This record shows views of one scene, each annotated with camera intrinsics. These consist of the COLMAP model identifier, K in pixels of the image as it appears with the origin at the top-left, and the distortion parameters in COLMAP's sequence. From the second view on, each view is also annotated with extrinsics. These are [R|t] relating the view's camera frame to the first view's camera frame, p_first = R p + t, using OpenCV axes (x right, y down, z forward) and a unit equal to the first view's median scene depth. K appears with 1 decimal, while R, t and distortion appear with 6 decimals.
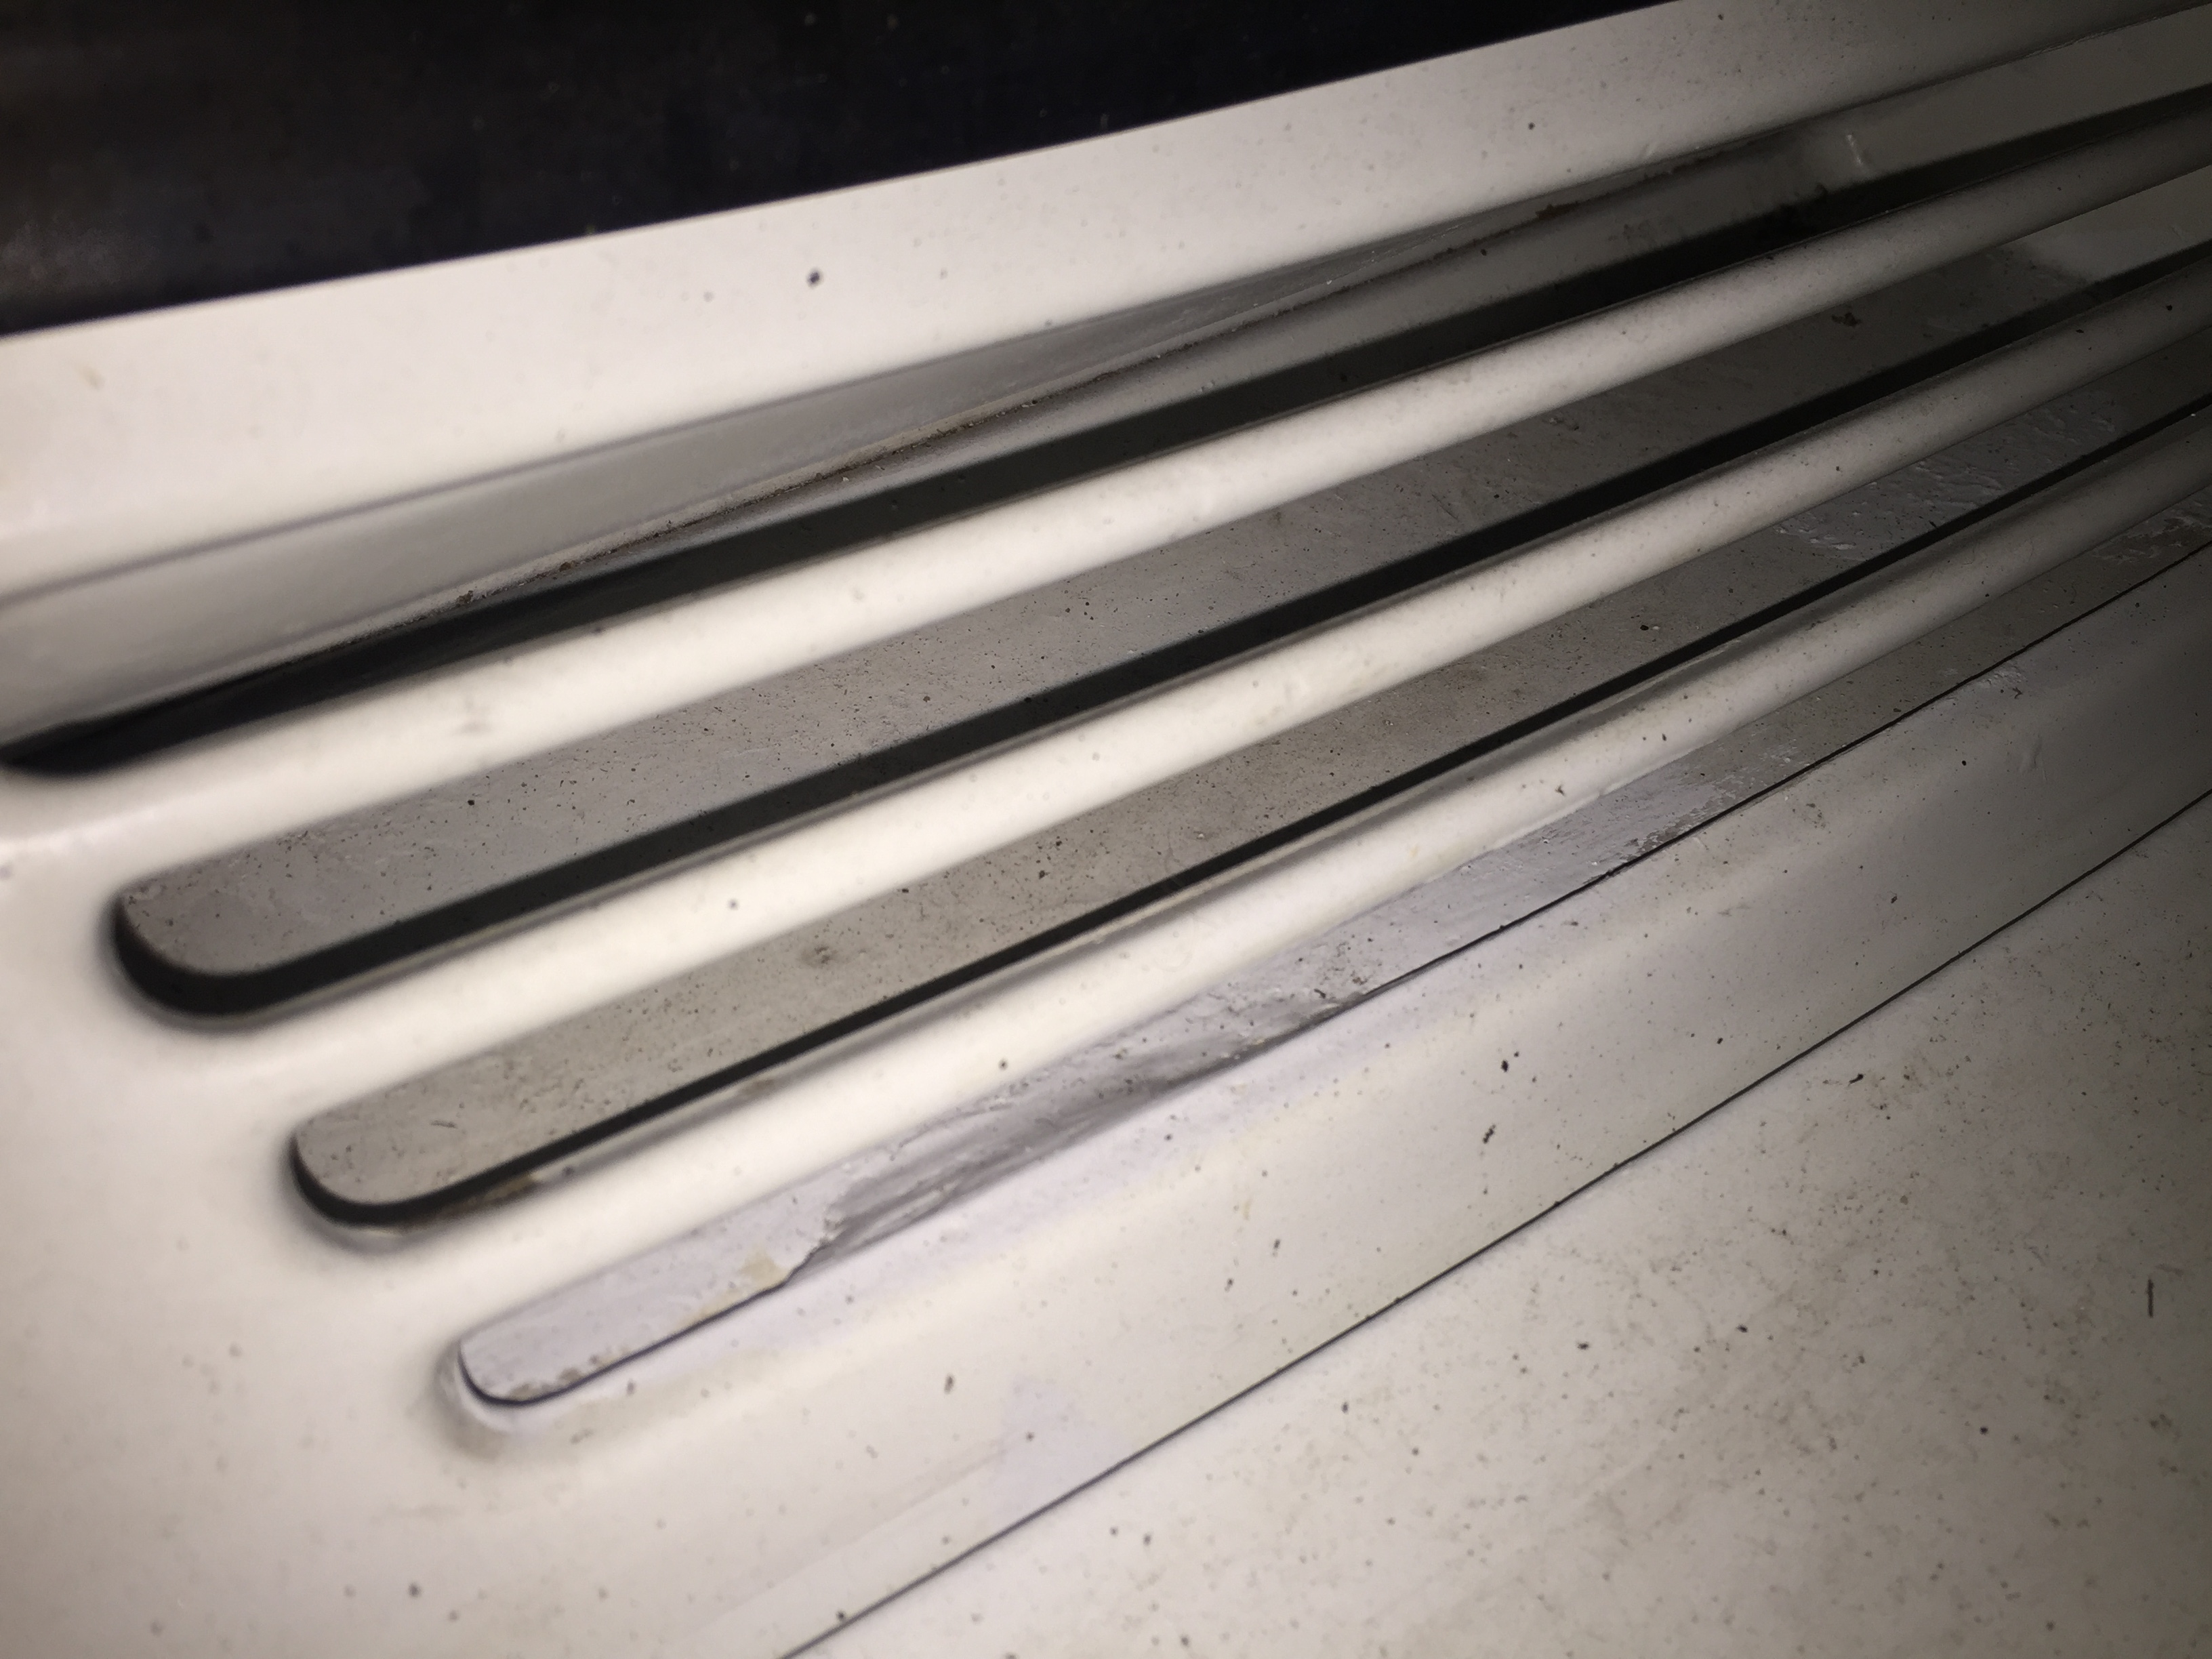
lens RADIAL K [[1865.0, 0, 1105.1], [0, 1865.0, 830.9], [0, 0, 1]] dist [0.013042, -0.059567]
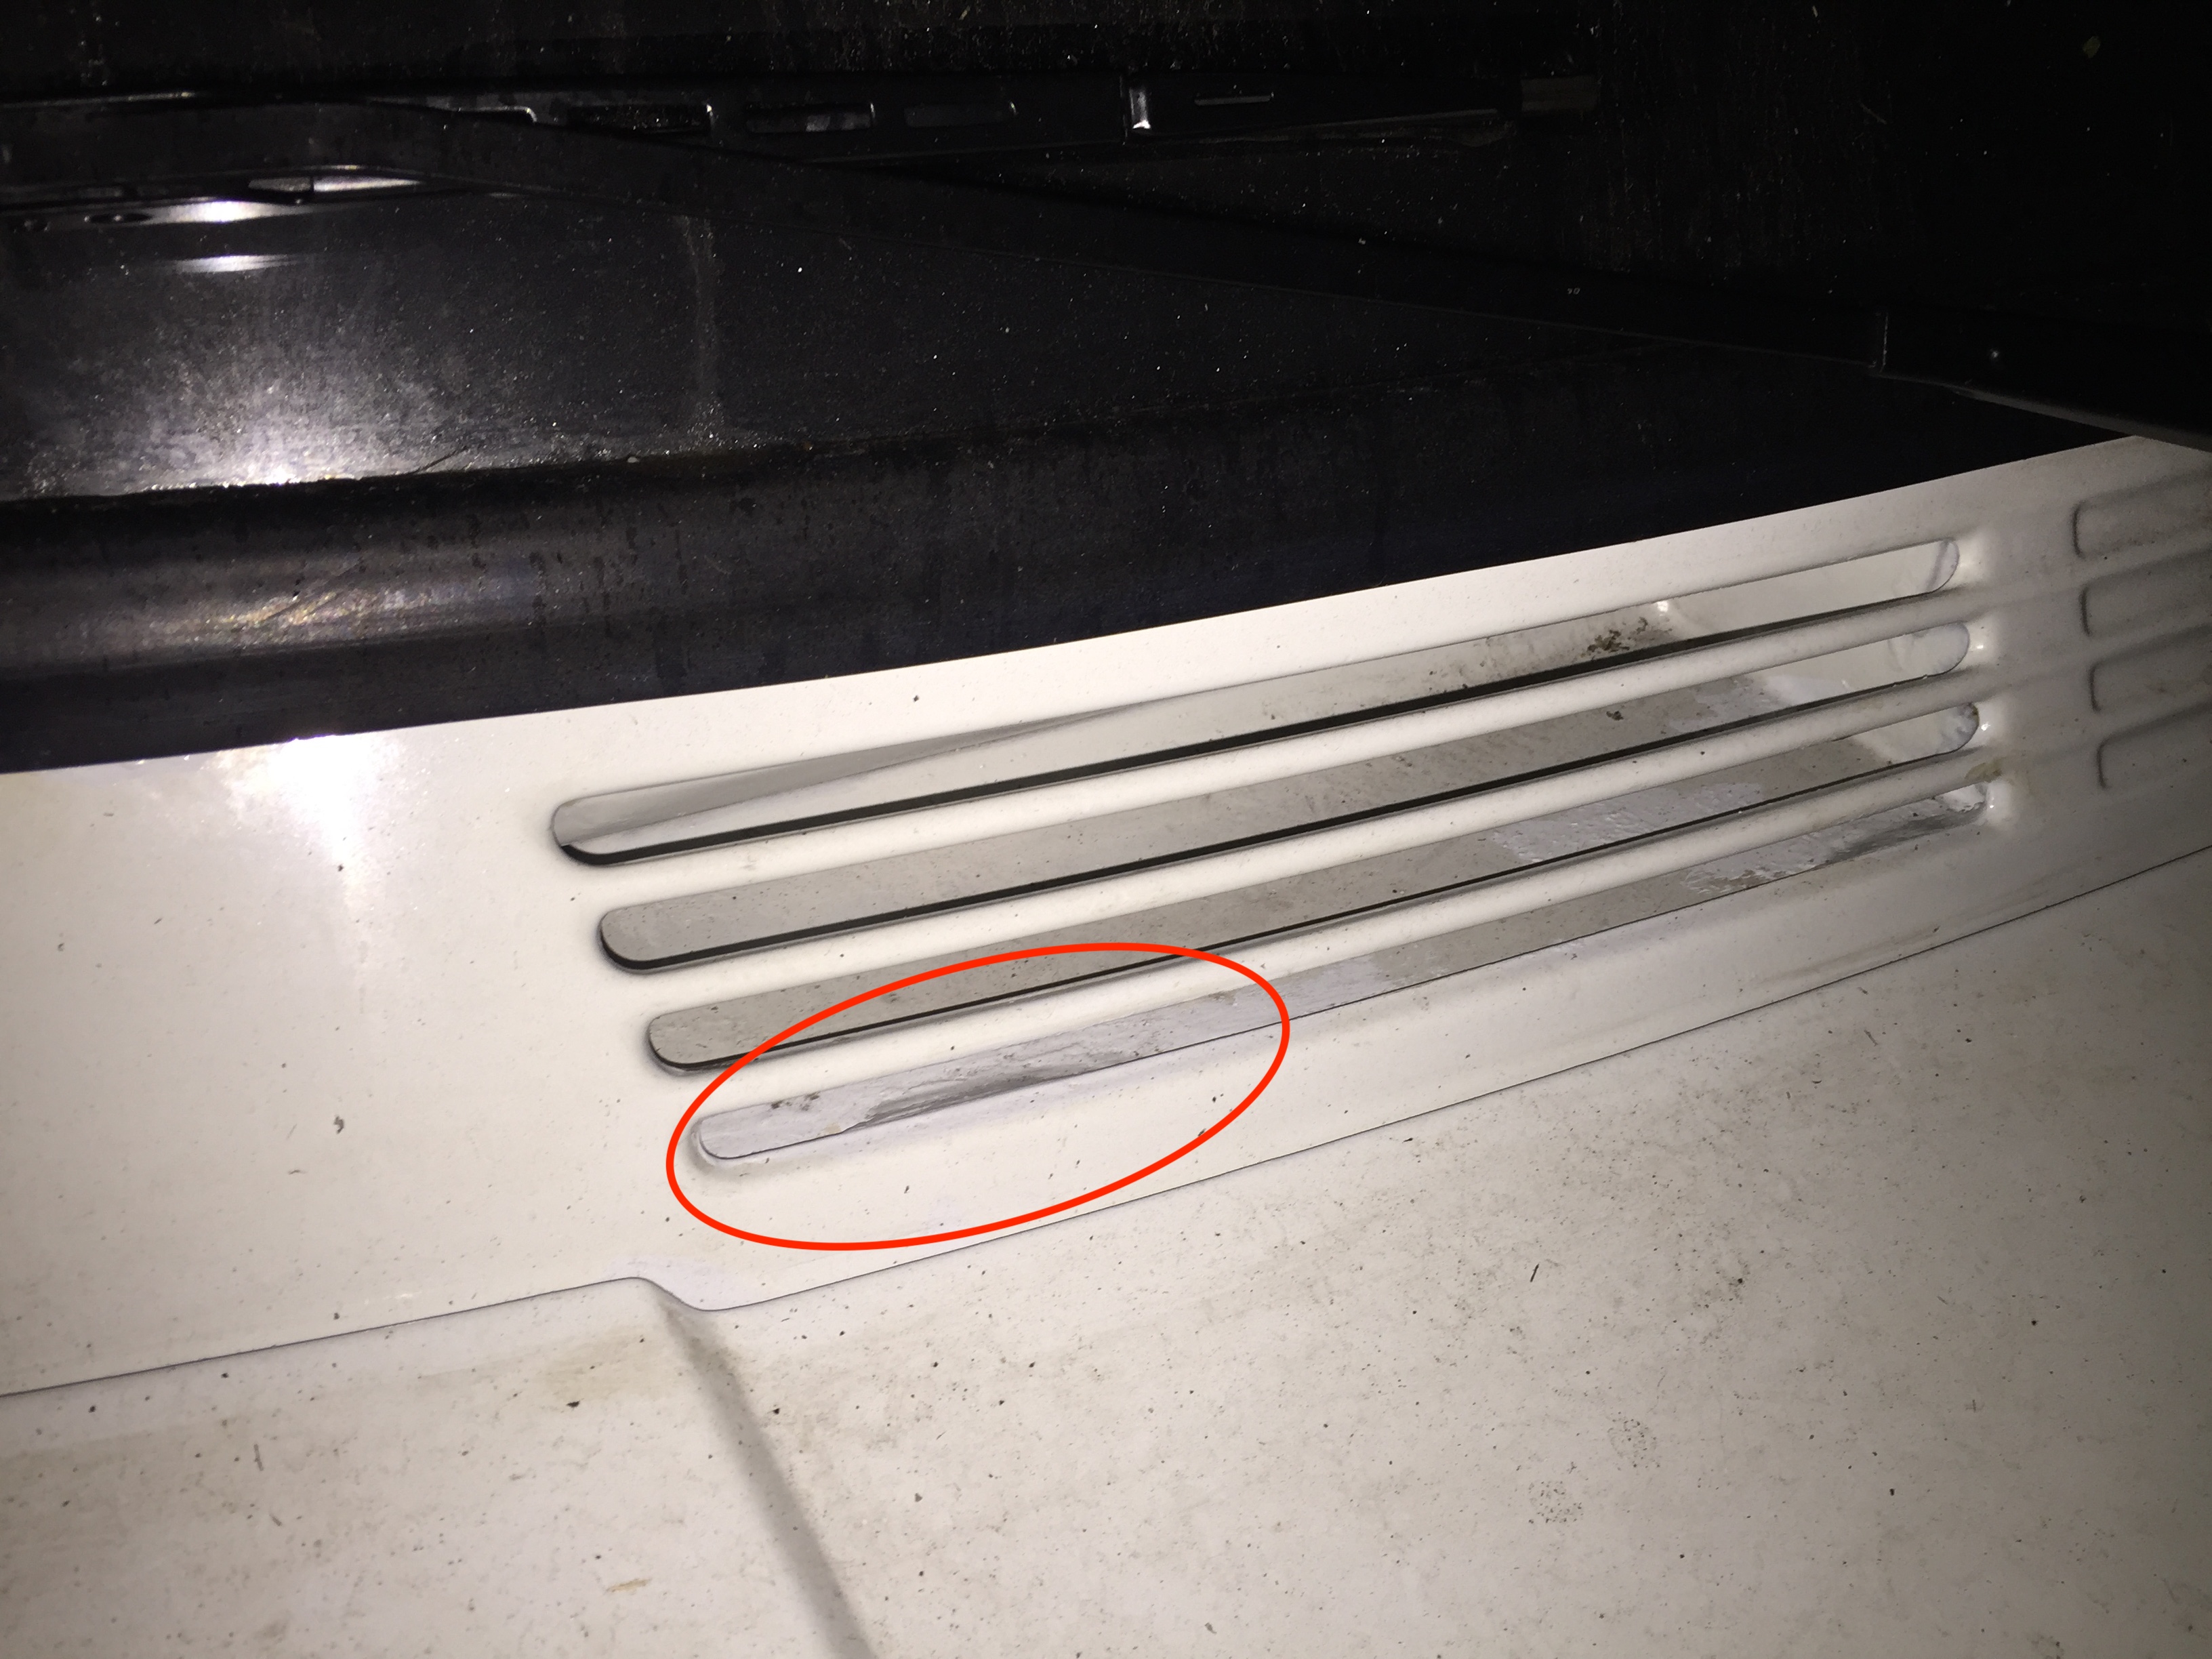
lens RADIAL K [[1865.0, 0, 1107.8], [0, 1865.0, 829.0], [0, 0, 1]] dist [0.013042, -0.059567]
pose [[0.984439, 0.132535, -0.115384, 0.309236], [-0.142890, 0.985940, -0.086626, 0.031455], [0.102281, 0.101765, 0.989537, -1.063664]]
